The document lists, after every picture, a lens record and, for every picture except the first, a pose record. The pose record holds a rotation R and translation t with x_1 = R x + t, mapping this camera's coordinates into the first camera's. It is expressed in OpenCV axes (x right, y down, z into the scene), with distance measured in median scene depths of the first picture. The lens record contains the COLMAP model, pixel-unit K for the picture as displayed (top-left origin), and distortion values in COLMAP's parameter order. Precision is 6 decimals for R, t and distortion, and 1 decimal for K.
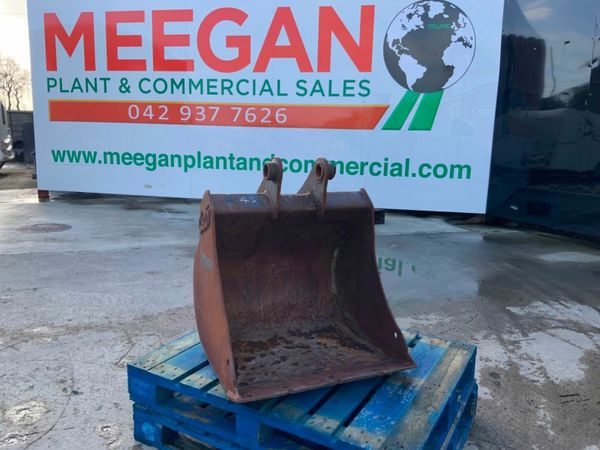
lens RADIAL K [[496.9, 0, 300.0], [0, 496.9, 225.0], [0, 0, 1]] dist [0.071002, -0.124446]
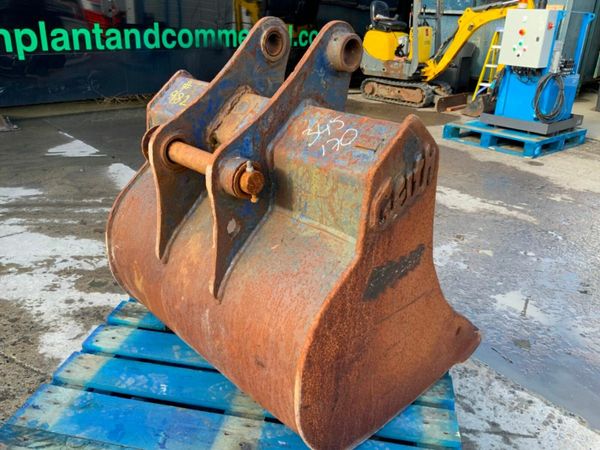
lens RADIAL K [[497.8, 0, 300.0], [0, 497.8, 225.0], [0, 0, 1]] dist [0.081698, -0.160904]
pose [[-0.345605, -0.409452, 0.844338, -0.142167], [0.108150, 0.876406, 0.469271, -0.051910], [-0.932127, 0.253498, -0.258608, 0.312771]]
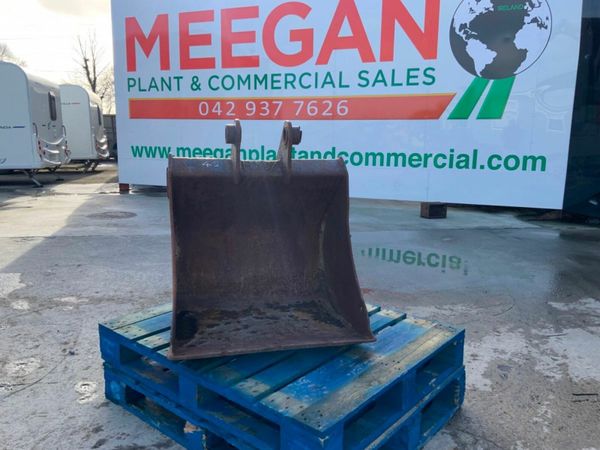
lens RADIAL K [[497.8, 0, 300.0], [0, 497.8, 225.0], [0, 0, 1]] dist [0.081698, -0.160904]
pose [[0.983623, 0.018935, -0.179240, 0.065373], [-0.019801, 0.999799, -0.003046, 0.018352], [0.179147, 0.006545, 0.983801, 0.013992]]
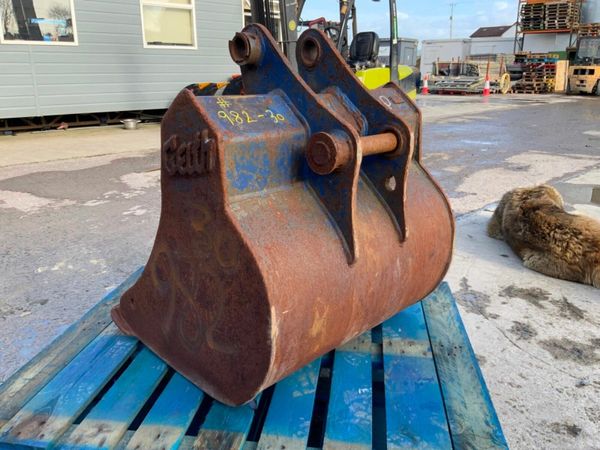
lens RADIAL K [[494.1, 0, 300.0], [0, 494.1, 225.0], [0, 0, 1]] dist [0.129275, -0.284662]
pose [[-0.930267, 0.079134, -0.358247, 0.058375], [-0.092422, 0.894423, 0.437567, -0.050207], [0.355051, 0.440164, -0.824739, 0.425593]]
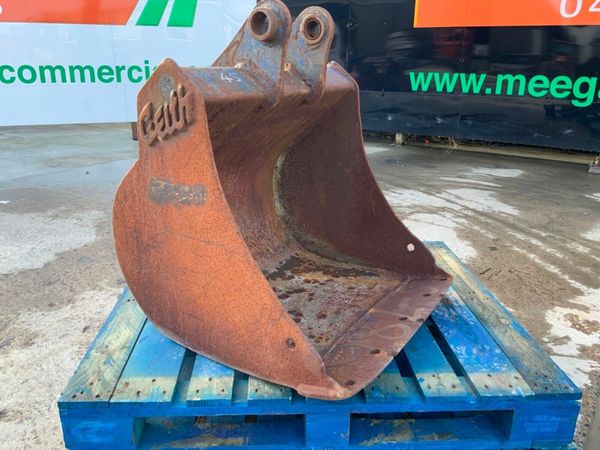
lens RADIAL K [[496.9, 0, 300.0], [0, 496.9, 225.0], [0, 0, 1]] dist [0.071002, -0.124446]
pose [[0.841717, -0.186032, 0.506857, -0.096360], [0.101346, 0.976518, 0.190112, 0.003806], [-0.530322, -0.108652, 0.840805, 0.113551]]
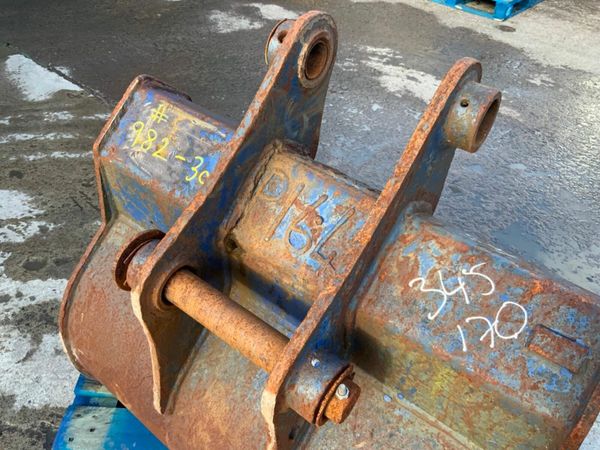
lens RADIAL K [[496.9, 0, 300.0], [0, 496.9, 225.0], [0, 0, 1]] dist [0.071002, -0.124446]
pose [[-0.480265, -0.622016, 0.618419, -0.059248], [0.072397, 0.674537, 0.734683, -0.073648], [-0.874131, 0.397614, -0.278924, 0.304882]]
